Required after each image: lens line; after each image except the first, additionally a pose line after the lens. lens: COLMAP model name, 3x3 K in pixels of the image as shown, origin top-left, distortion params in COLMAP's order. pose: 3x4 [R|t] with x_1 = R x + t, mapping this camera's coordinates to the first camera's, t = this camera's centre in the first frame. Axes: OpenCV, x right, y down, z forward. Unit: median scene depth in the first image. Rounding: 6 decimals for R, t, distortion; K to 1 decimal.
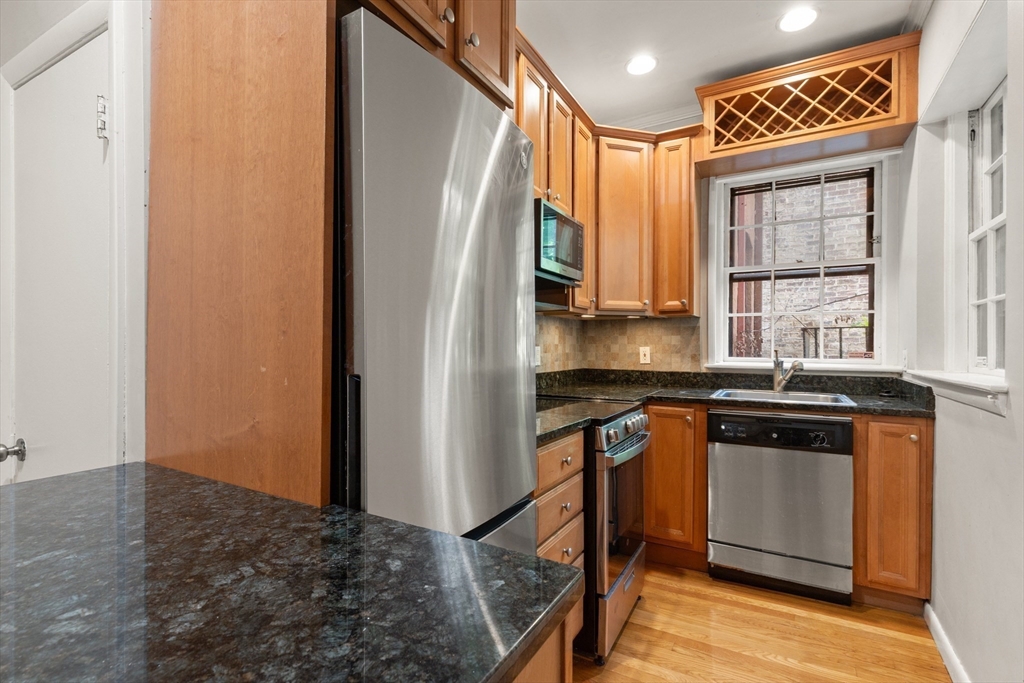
lens RADIAL K [[468.2, 0, 516.3], [0, 468.2, 346.4], [0, 0, 1]] dist [0.011718, -0.005364]
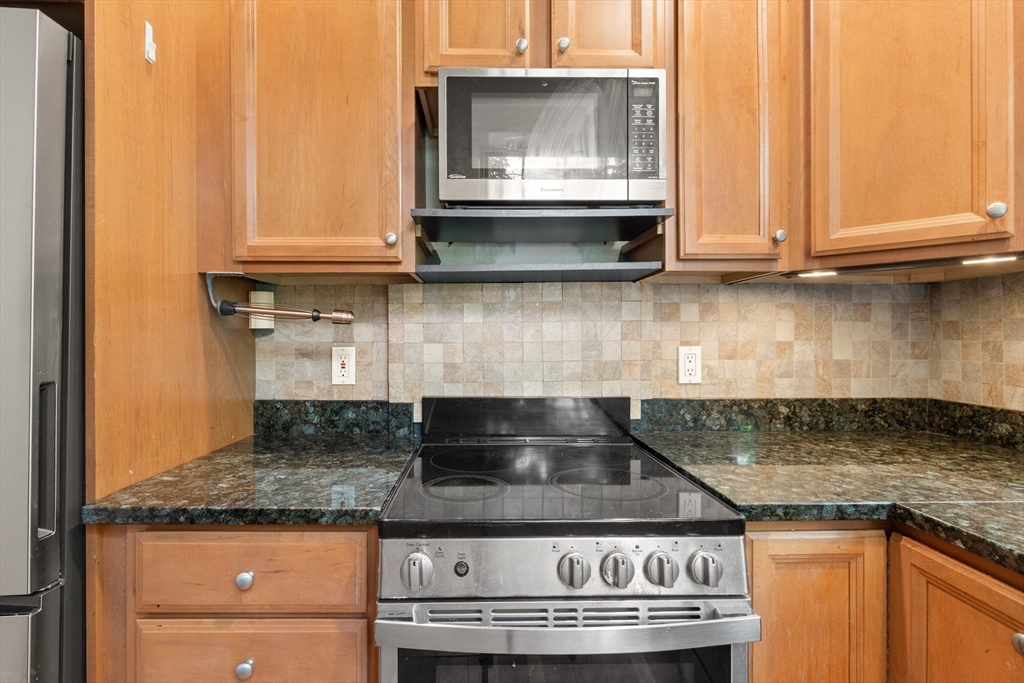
lens RADIAL K [[468.2, 0, 488.2], [0, 468.2, 343.0], [0, 0, 1]] dist [0.011718, -0.005364]
pose [[0.503110, 0.003425, -0.864216, 0.408911], [0.001020, 0.999989, 0.004557, -0.006343], [0.864222, -0.003175, 0.503101, 0.588930]]
